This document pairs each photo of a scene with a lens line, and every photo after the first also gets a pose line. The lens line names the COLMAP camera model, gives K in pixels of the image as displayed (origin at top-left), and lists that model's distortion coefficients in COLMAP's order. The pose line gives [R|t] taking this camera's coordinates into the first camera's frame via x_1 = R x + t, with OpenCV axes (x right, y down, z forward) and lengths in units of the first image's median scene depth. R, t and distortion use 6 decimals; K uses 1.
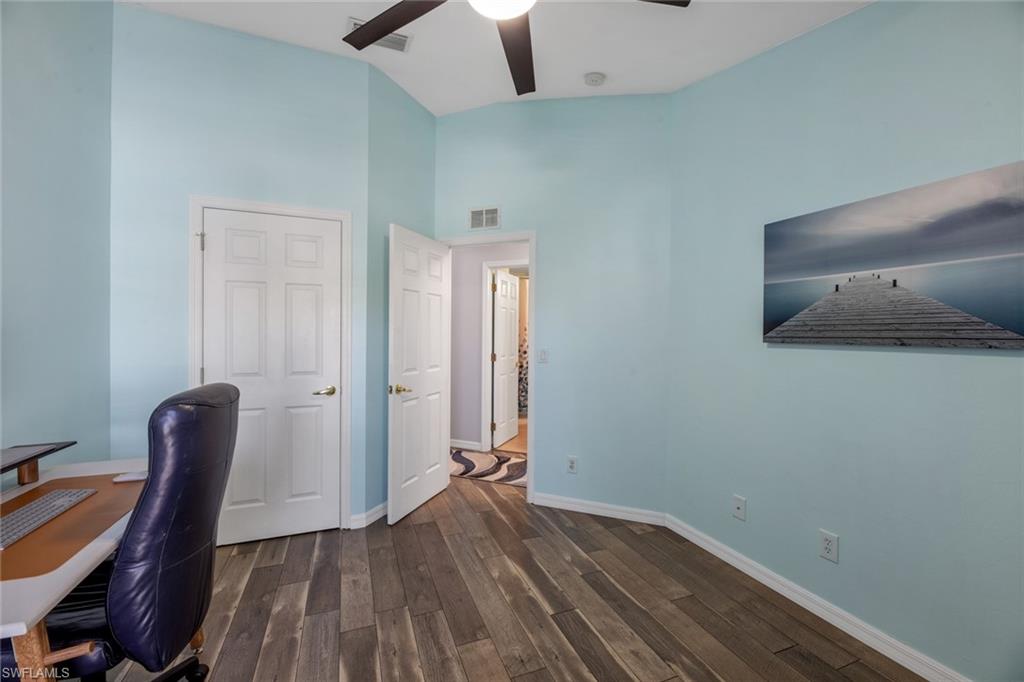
lens RADIAL K [[421.2, 0, 520.4], [0, 421.2, 332.0], [0, 0, 1]] dist [0.003846, -0.003357]
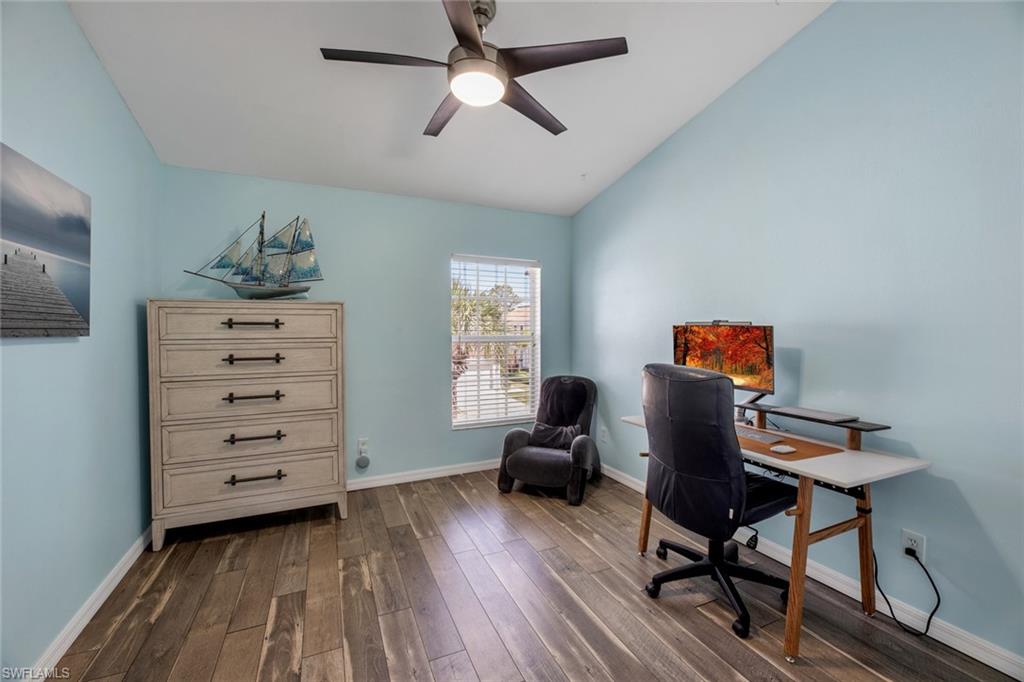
lens RADIAL K [[421.2, 0, 508.7], [0, 421.2, 336.6], [0, 0, 1]] dist [0.003846, -0.003357]
pose [[-0.999881, 0.000603, -0.015444, -0.109887], [0.000429, 0.999937, 0.011212, 0.022485], [0.015450, 0.011204, -0.999818, 1.934229]]
